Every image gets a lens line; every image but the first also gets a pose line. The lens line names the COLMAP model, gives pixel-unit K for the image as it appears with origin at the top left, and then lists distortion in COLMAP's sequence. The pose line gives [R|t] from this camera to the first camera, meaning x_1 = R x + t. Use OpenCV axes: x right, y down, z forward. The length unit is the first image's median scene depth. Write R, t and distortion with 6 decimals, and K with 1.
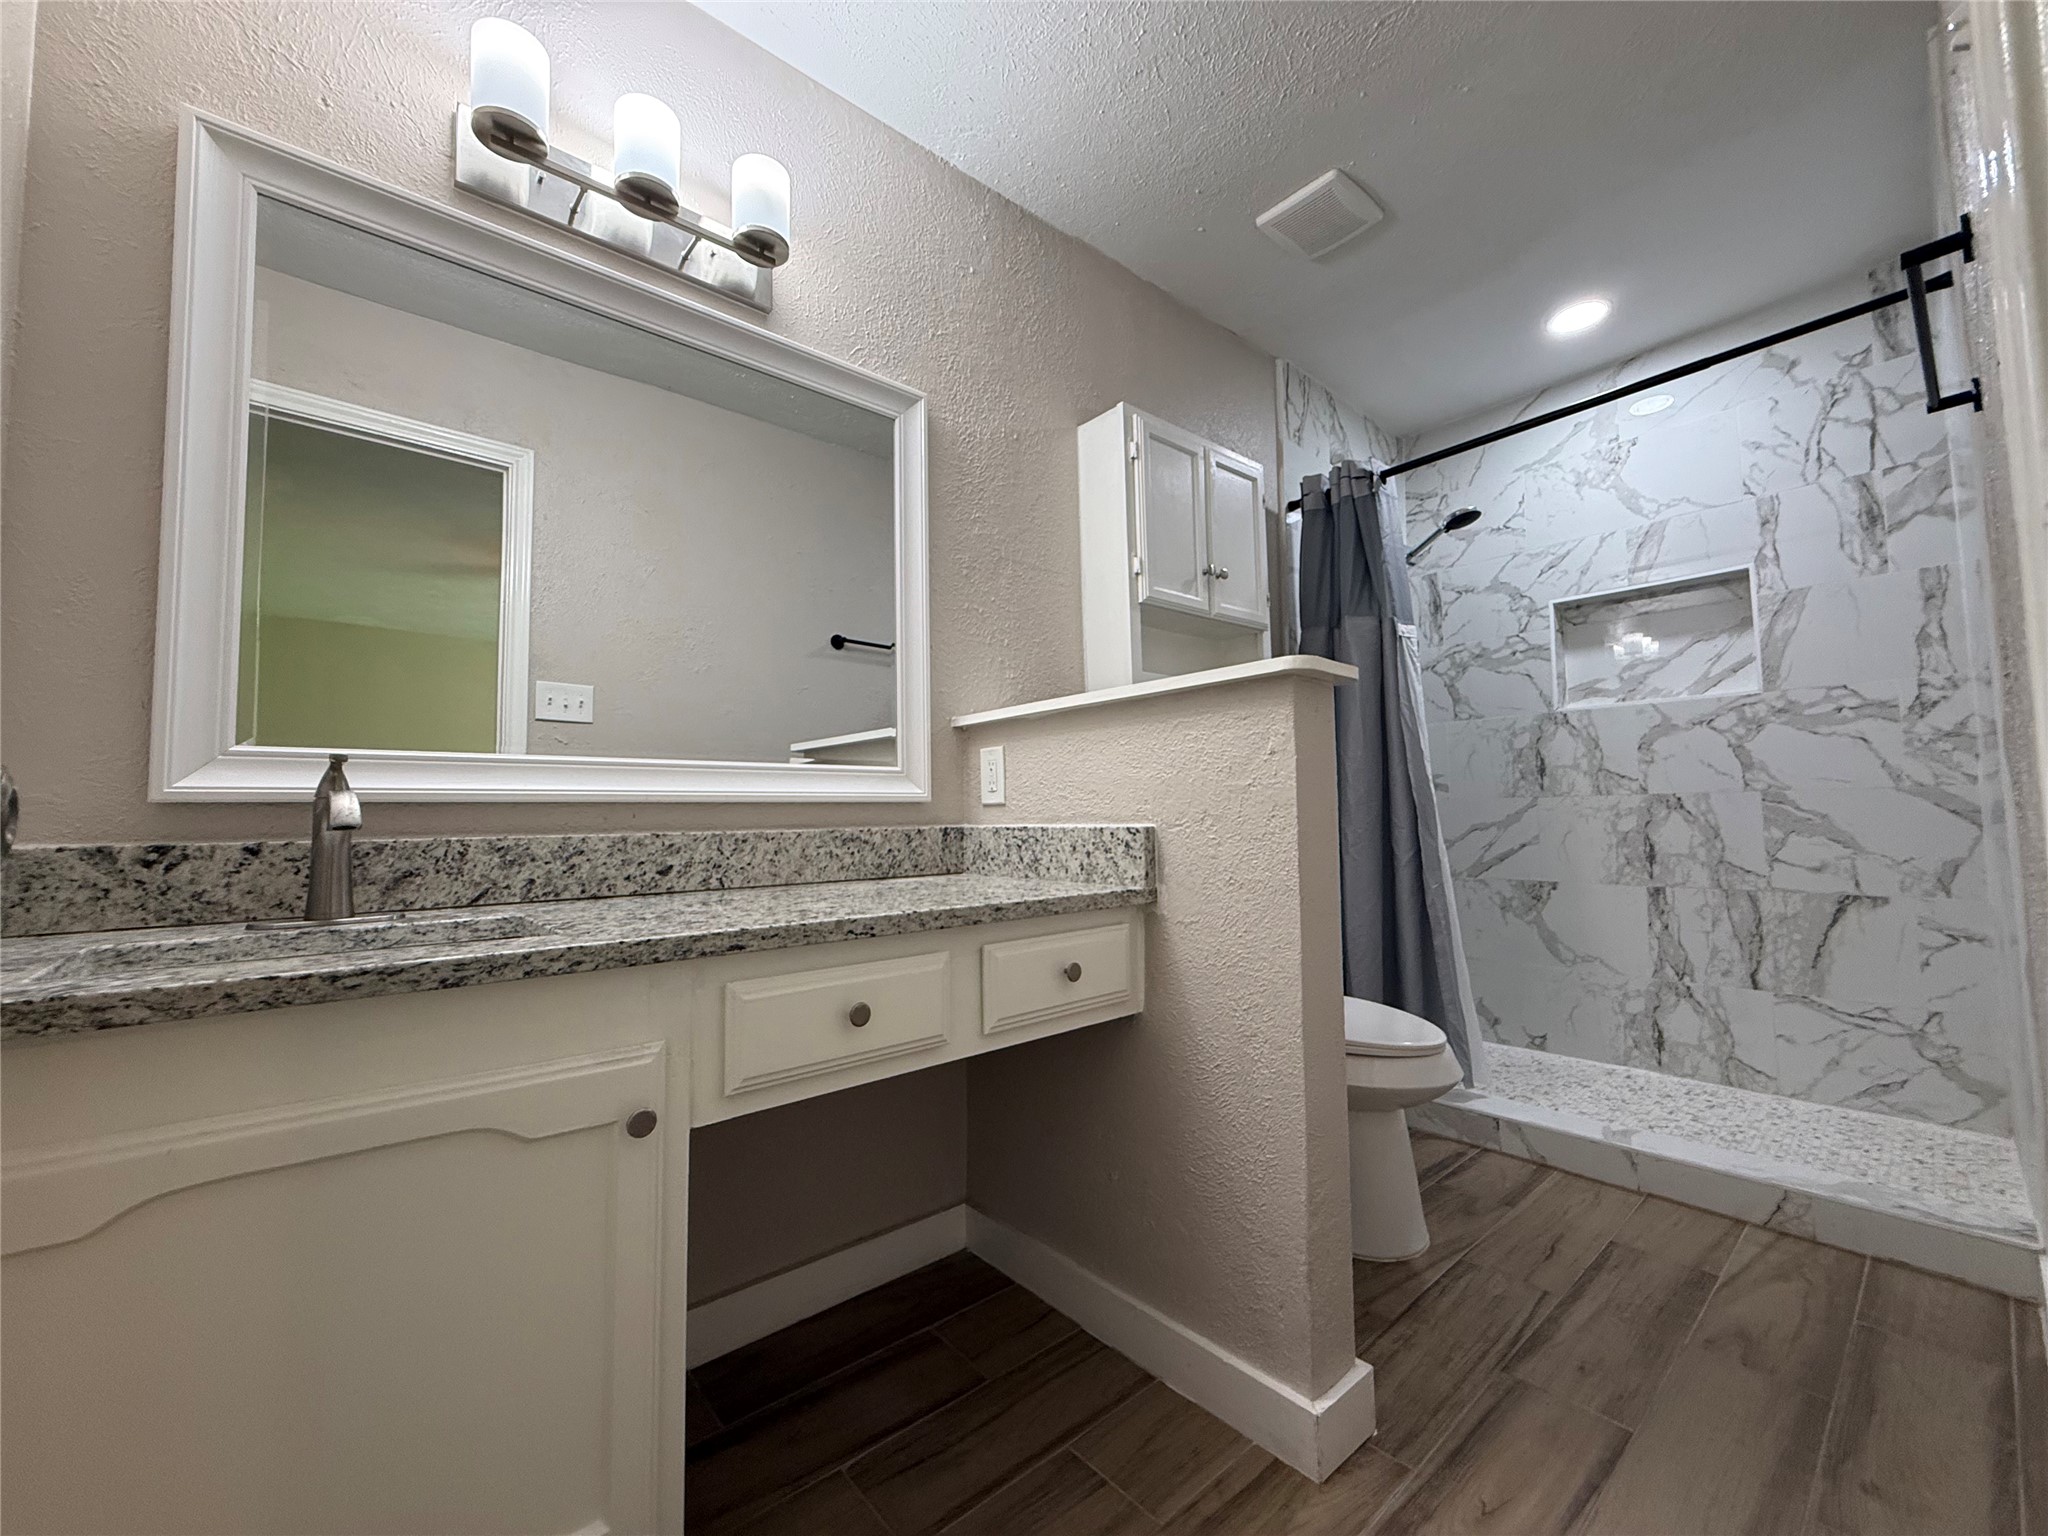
lens RADIAL K [[815.6, 0, 1025.3], [0, 815.6, 764.2], [0, 0, 1]] dist [0.001013, -0.000620]
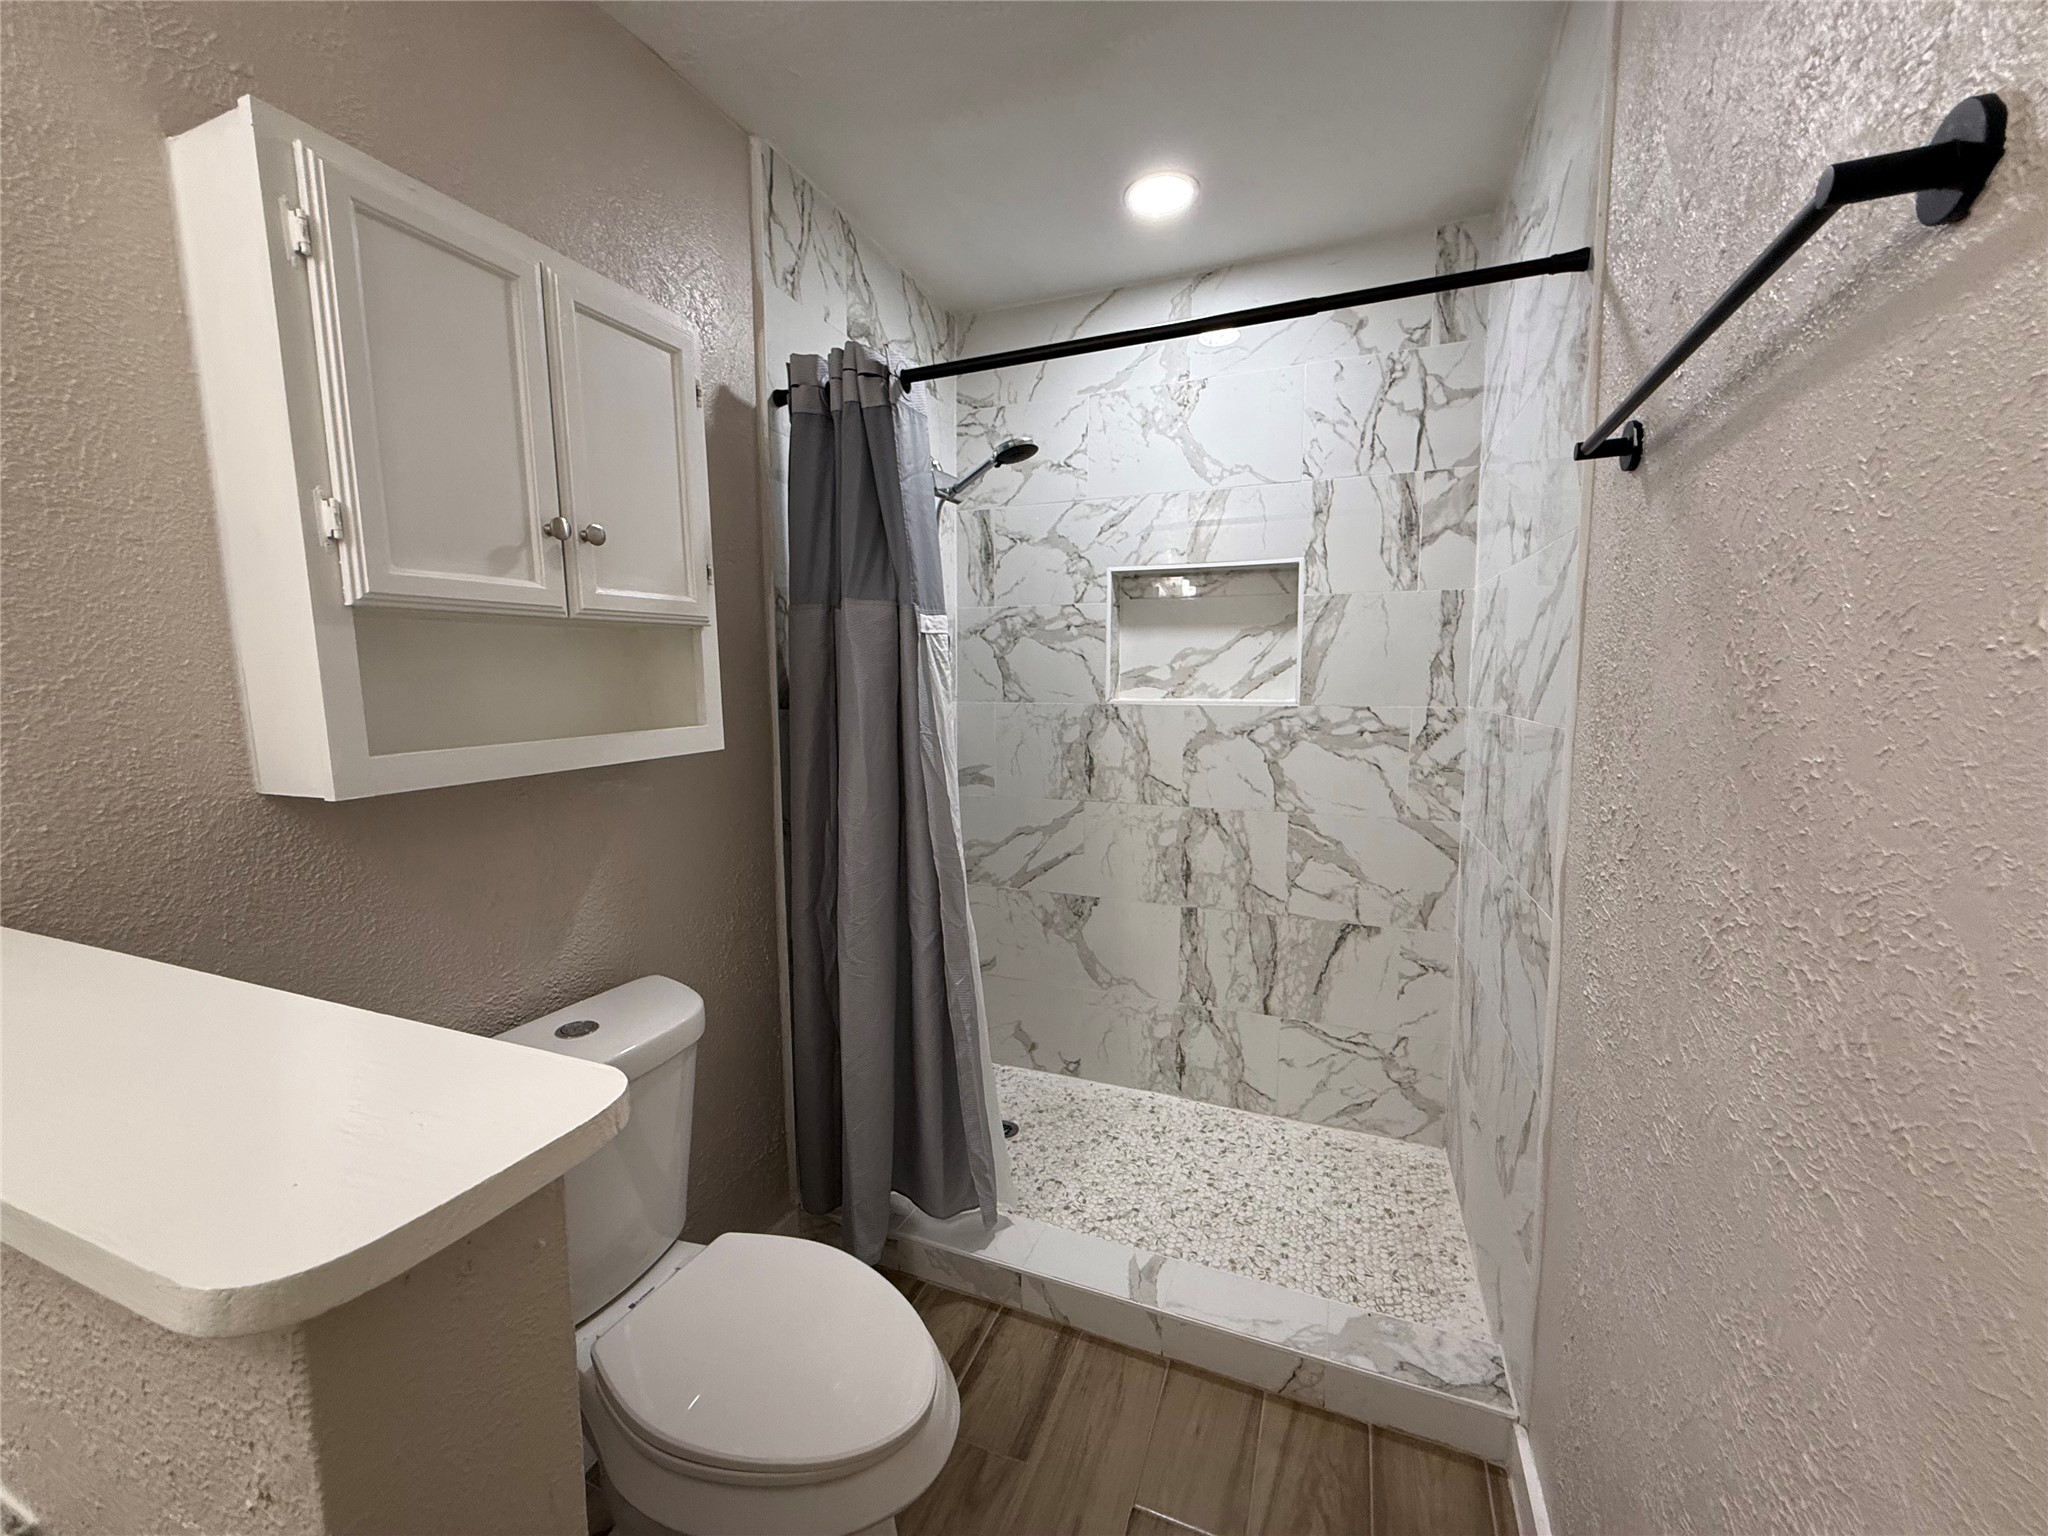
lens RADIAL K [[815.6, 0, 1028.2], [0, 815.6, 769.9], [0, 0, 1]] dist [0.001013, -0.000620]
pose [[0.883976, -0.048310, 0.465029, 0.241322], [-0.035129, 0.984972, 0.169102, -0.184990], [-0.466210, -0.165818, 0.868995, 0.389003]]
